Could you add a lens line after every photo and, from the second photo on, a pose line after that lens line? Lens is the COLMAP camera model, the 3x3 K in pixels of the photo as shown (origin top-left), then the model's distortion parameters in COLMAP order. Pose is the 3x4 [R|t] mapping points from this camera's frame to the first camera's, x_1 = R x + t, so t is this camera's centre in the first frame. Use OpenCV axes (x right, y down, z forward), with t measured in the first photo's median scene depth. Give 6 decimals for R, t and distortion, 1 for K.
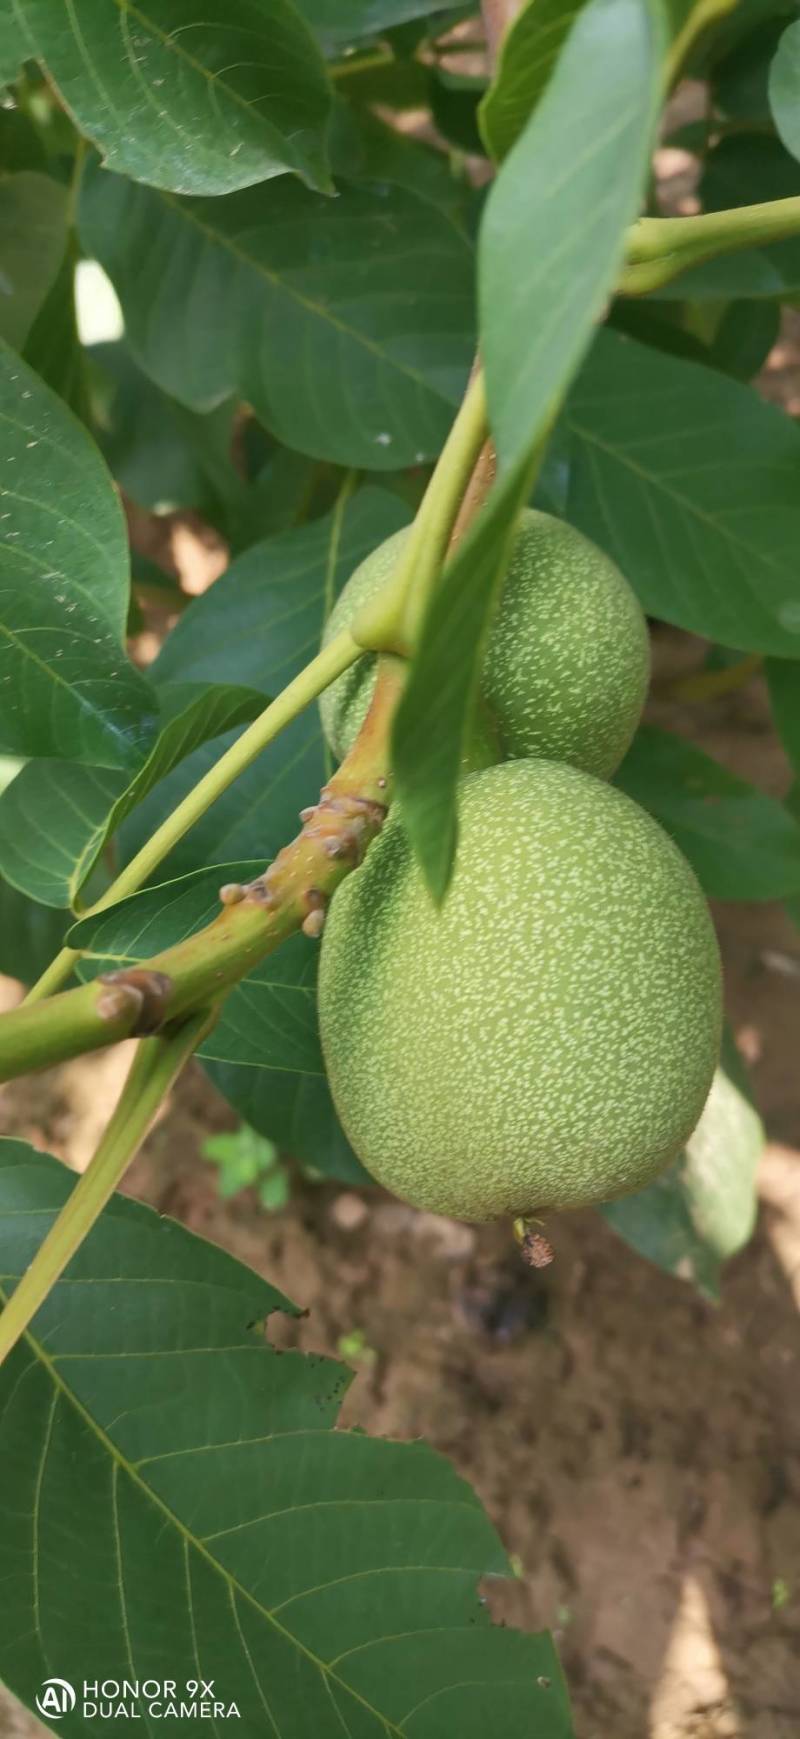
lens RADIAL K [[1315.4, 0, 400.0], [0, 1315.4, 869.5], [0, 0, 1]] dist [0.055832, 0.001230]
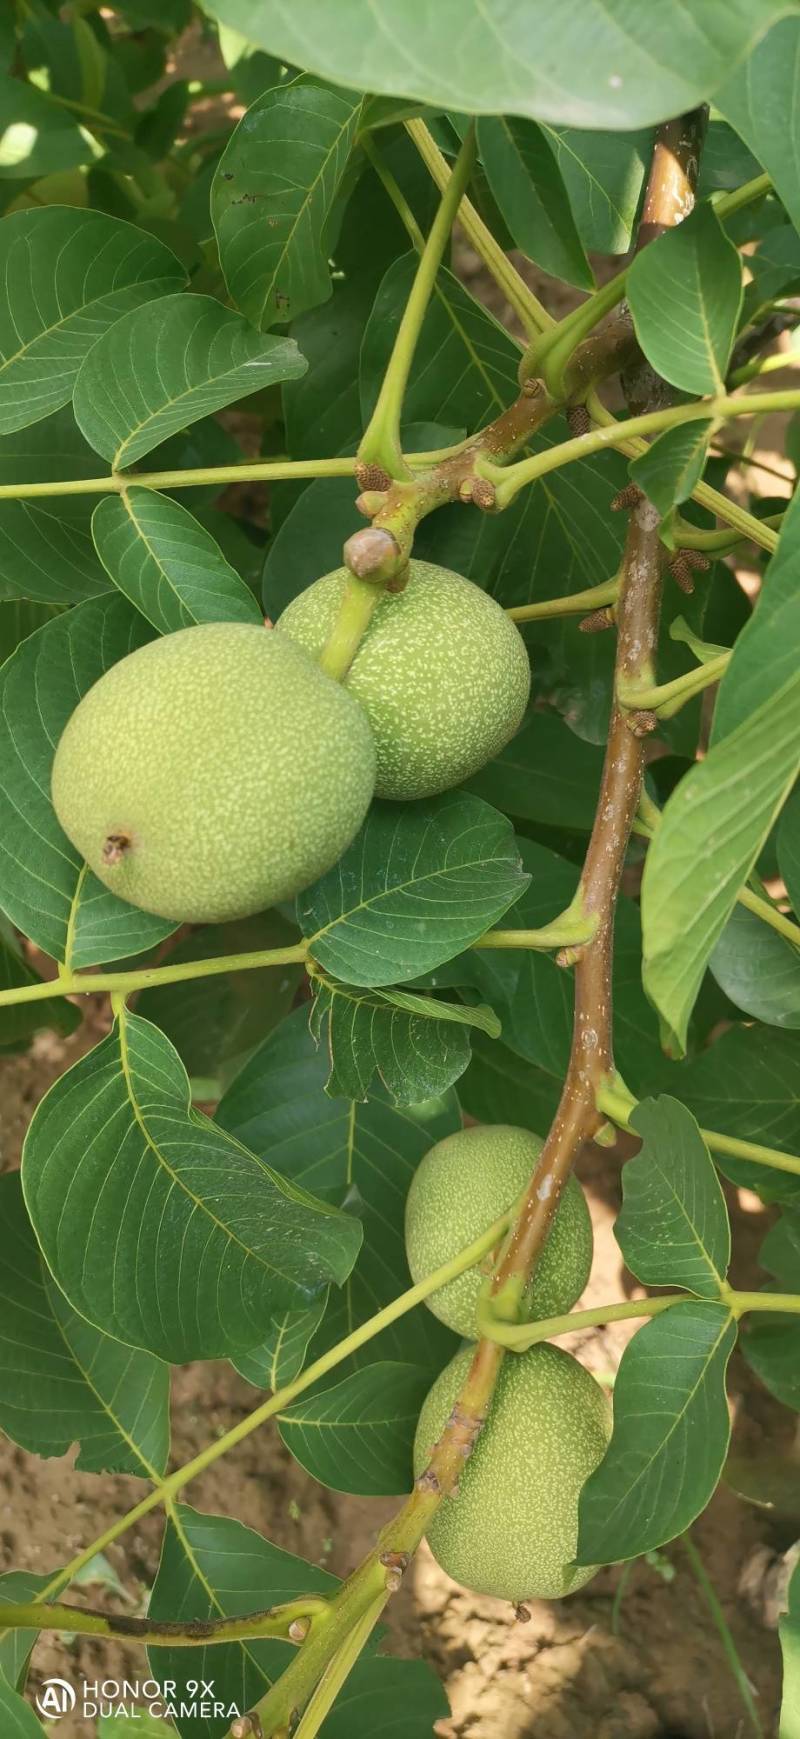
lens RADIAL K [[1315.4, 0, 400.0], [0, 1315.4, 869.5], [0, 0, 1]] dist [0.055832, 0.001230]
pose [[0.970046, 0.097471, 0.222509, -0.657601], [-0.126736, 0.984498, 0.121250, -1.077950], [-0.207241, -0.145818, 0.967362, -0.789765]]
